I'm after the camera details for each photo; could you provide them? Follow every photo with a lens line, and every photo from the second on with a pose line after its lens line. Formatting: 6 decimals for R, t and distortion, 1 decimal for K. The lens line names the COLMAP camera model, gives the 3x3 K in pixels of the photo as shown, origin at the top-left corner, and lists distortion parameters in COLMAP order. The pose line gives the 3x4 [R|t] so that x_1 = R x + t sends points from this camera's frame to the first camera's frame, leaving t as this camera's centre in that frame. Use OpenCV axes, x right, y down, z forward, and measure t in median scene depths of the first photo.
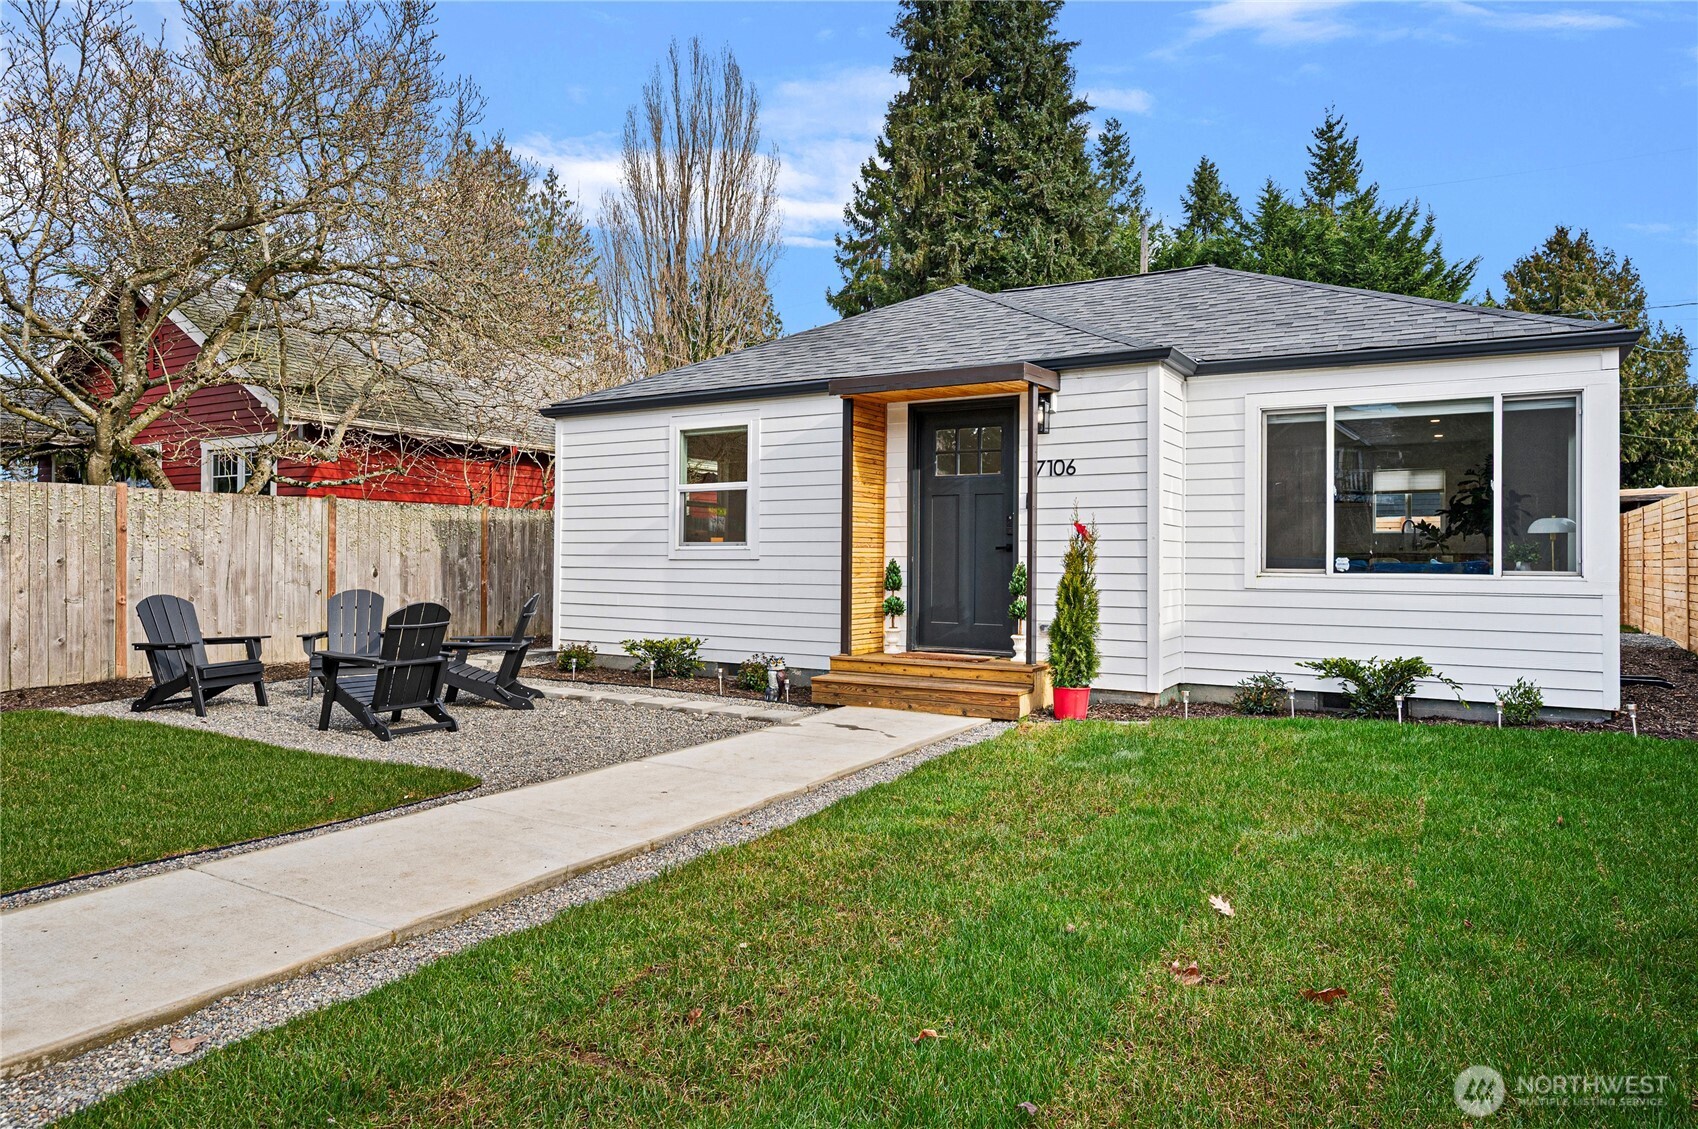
lens RADIAL K [[1050.4, 0, 852.9], [0, 1050.4, 559.5], [0, 0, 1]] dist [-0.005999, 0.000508]
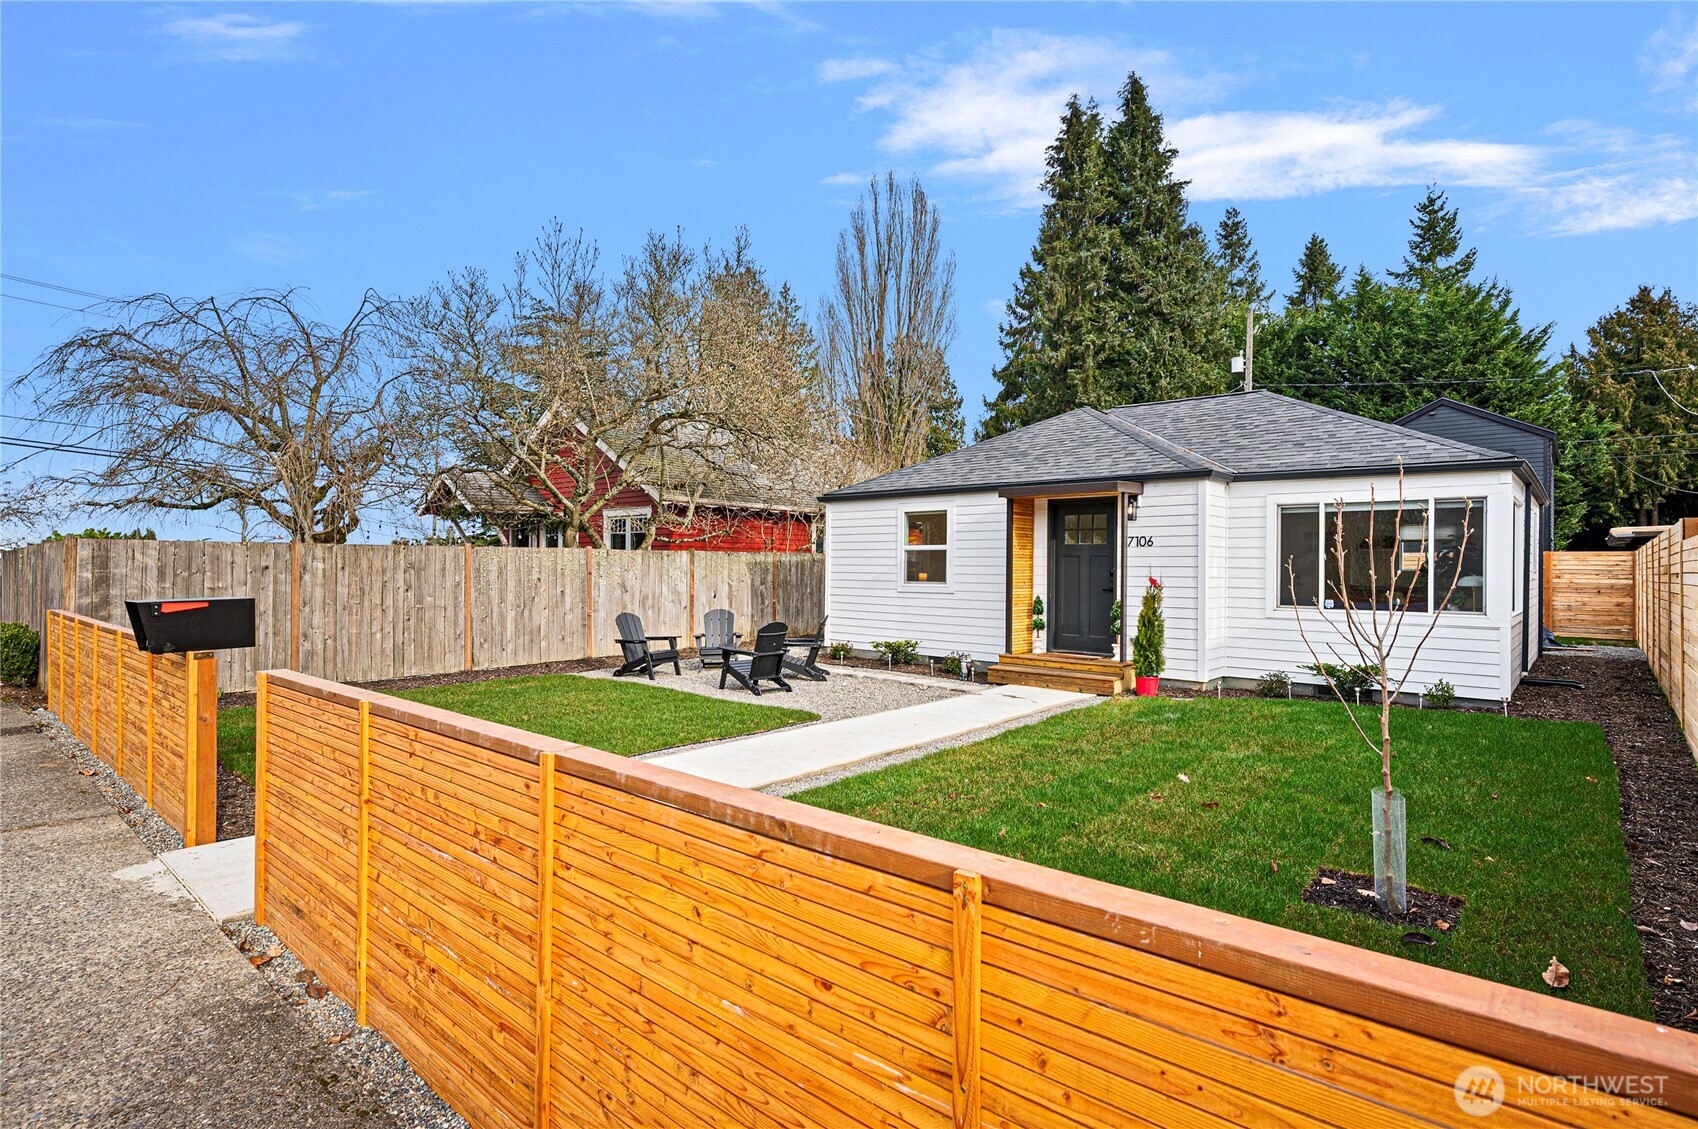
lens RADIAL K [[844.5, 0, 842.2], [0, 844.5, 561.0], [0, 0, 1]] dist [0.001708, -0.001922]
pose [[0.980194, 0.000011, -0.198041, -0.000211], [-0.001538, 0.999970, -0.007559, -0.037363], [0.198035, 0.007714, 0.980164, -0.298309]]
